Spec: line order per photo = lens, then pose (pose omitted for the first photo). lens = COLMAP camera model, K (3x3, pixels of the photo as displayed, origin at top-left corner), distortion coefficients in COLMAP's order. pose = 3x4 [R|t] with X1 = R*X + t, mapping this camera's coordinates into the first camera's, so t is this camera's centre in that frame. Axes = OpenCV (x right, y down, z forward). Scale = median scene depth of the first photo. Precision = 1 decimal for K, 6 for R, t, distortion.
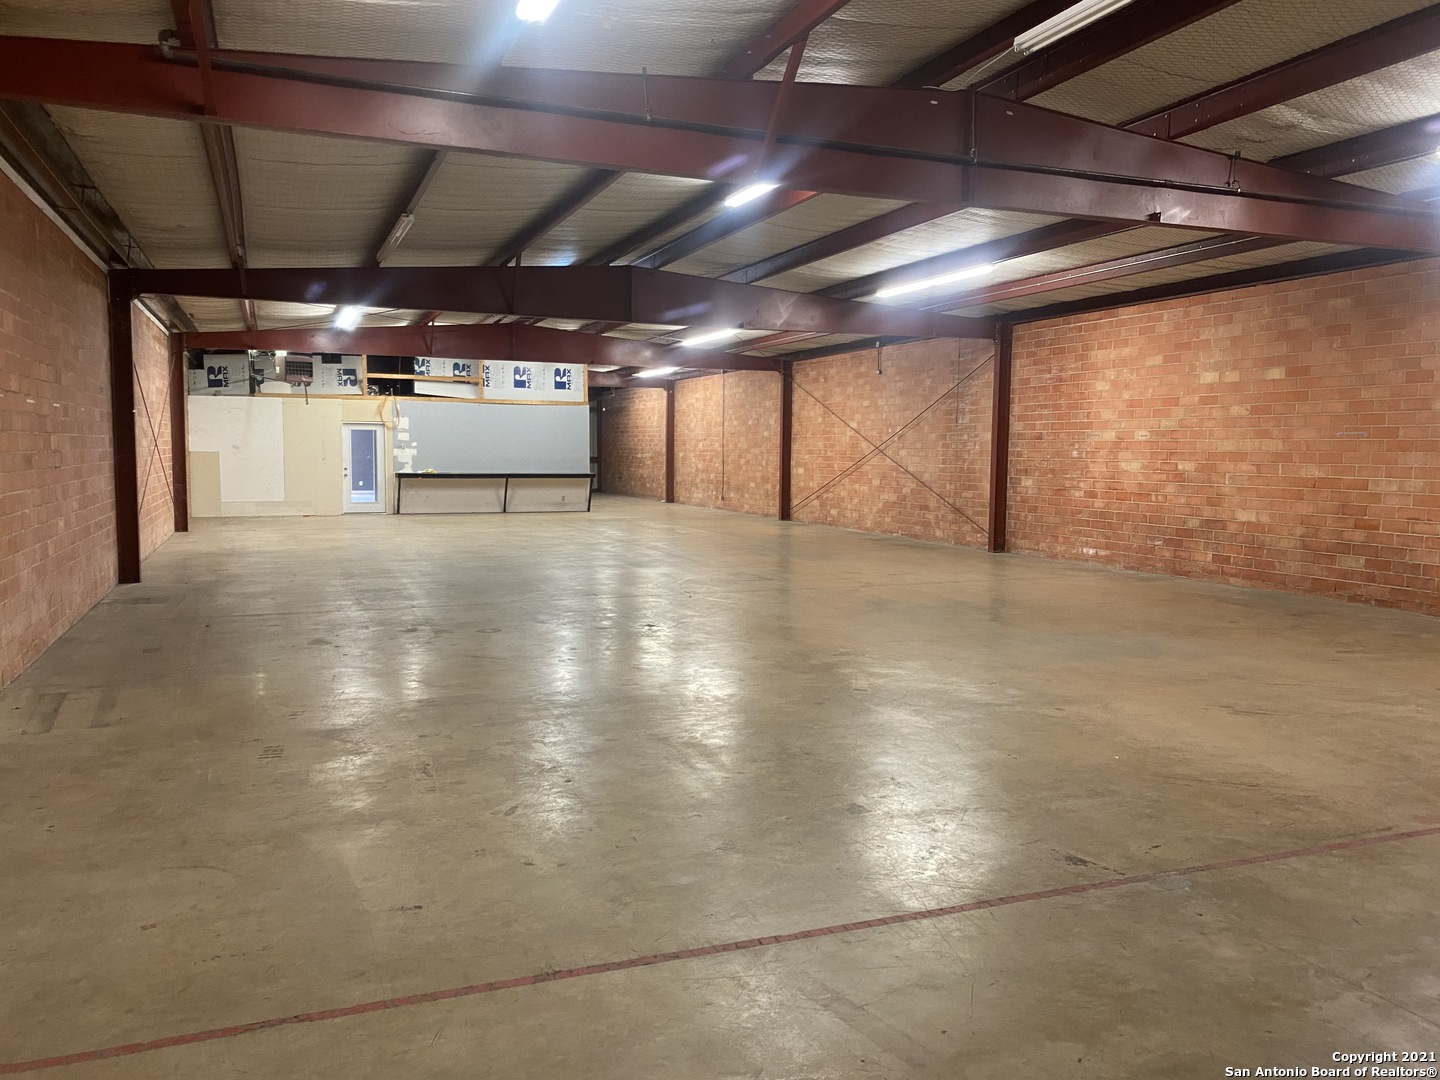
lens RADIAL K [[1103.1, 0, 710.1], [0, 1103.1, 538.5], [0, 0, 1]] dist [0.049539, -0.046670]
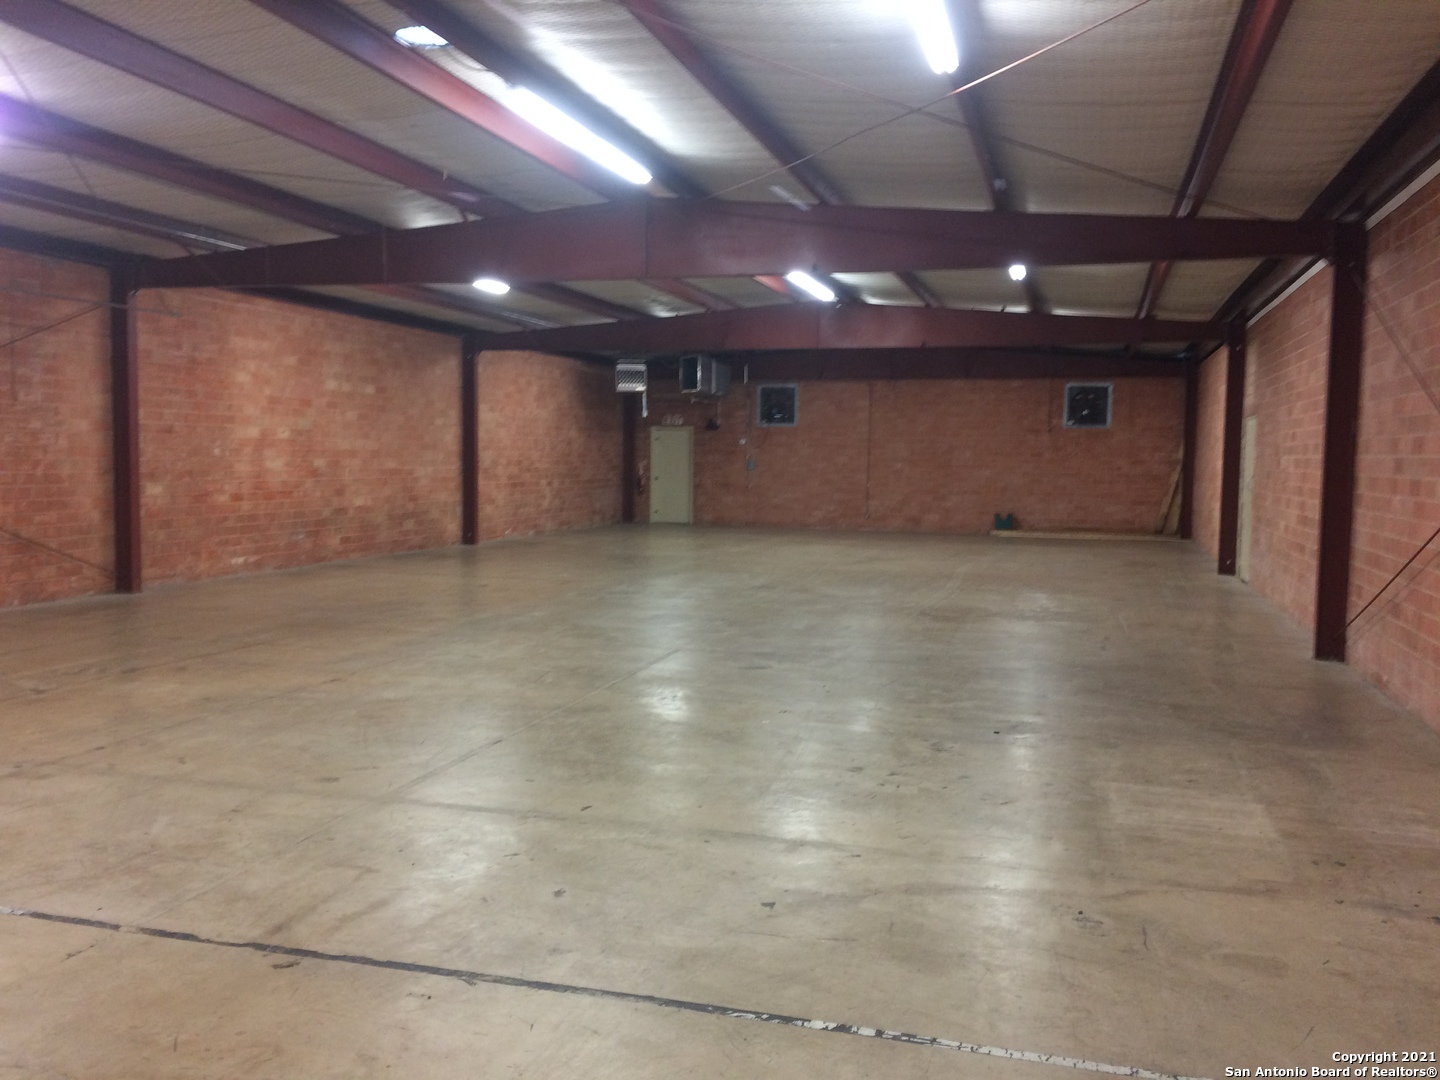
lens RADIAL K [[1238.2, 0, 710.3], [0, 1238.2, 528.3], [0, 0, 1]] dist [0.063680, -0.051261]
pose [[-0.783000, -0.057458, 0.619362, -0.565415], [0.030085, 0.991061, 0.129975, -0.131134], [-0.621294, 0.120404, -0.774272, 1.512474]]
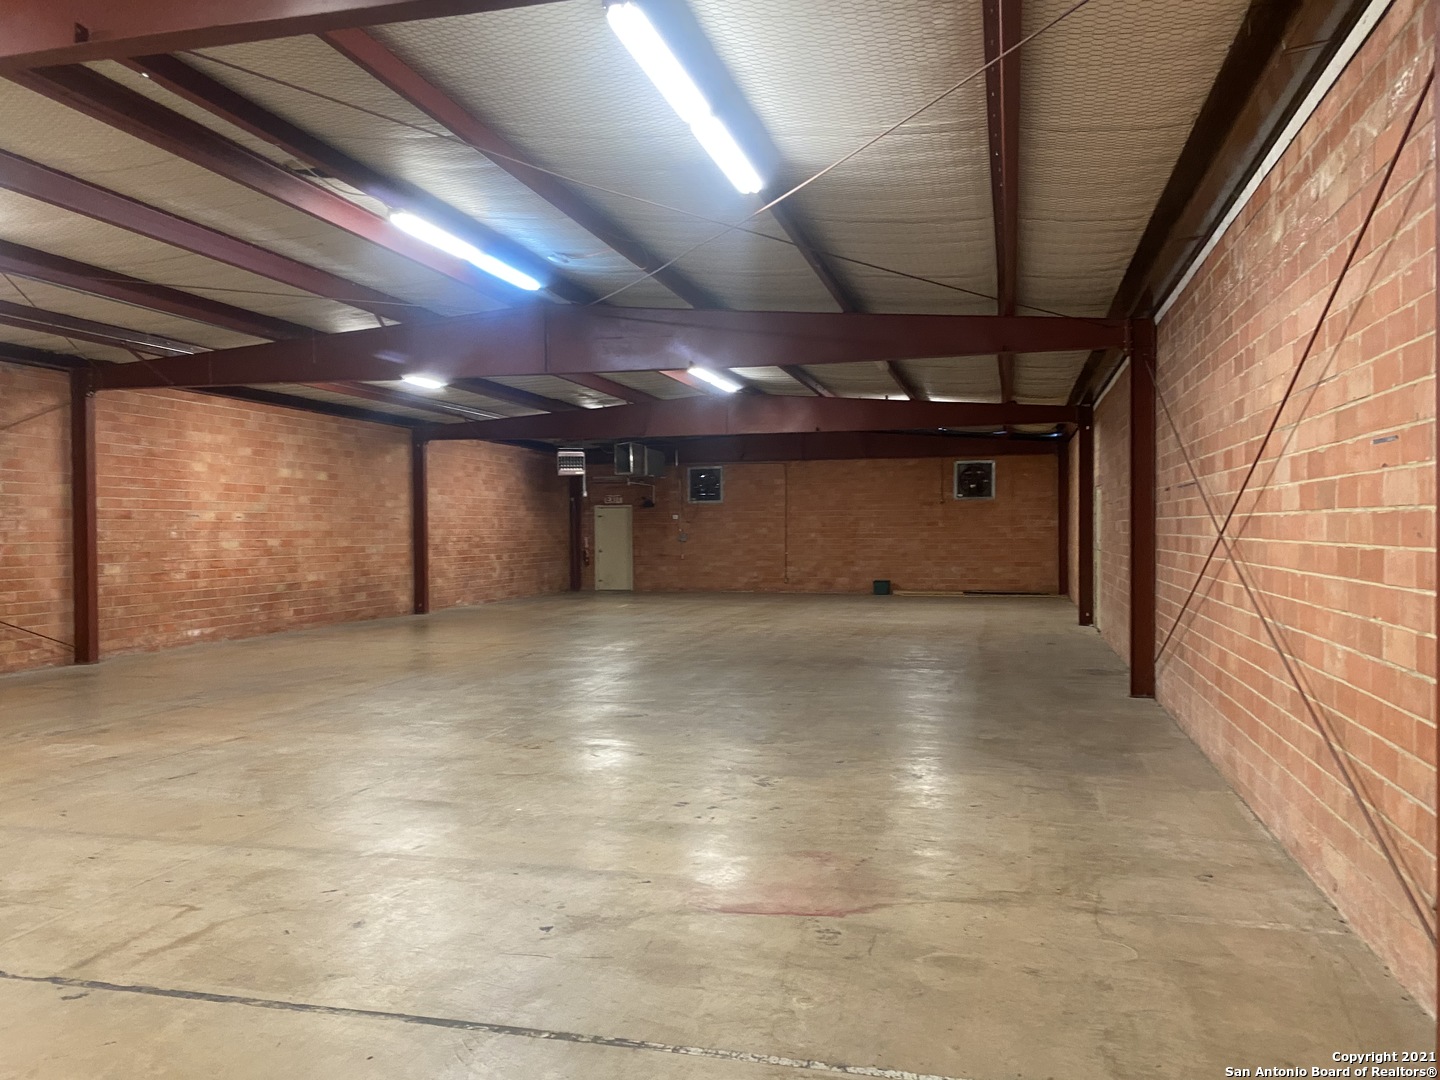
lens RADIAL K [[1103.1, 0, 713.4], [0, 1103.1, 542.2], [0, 0, 1]] dist [0.049539, -0.046670]
pose [[-0.803793, -0.012683, 0.594774, -0.606638], [0.046340, 0.995400, 0.083852, -0.127939], [-0.593102, 0.094961, -0.799508, 1.484979]]
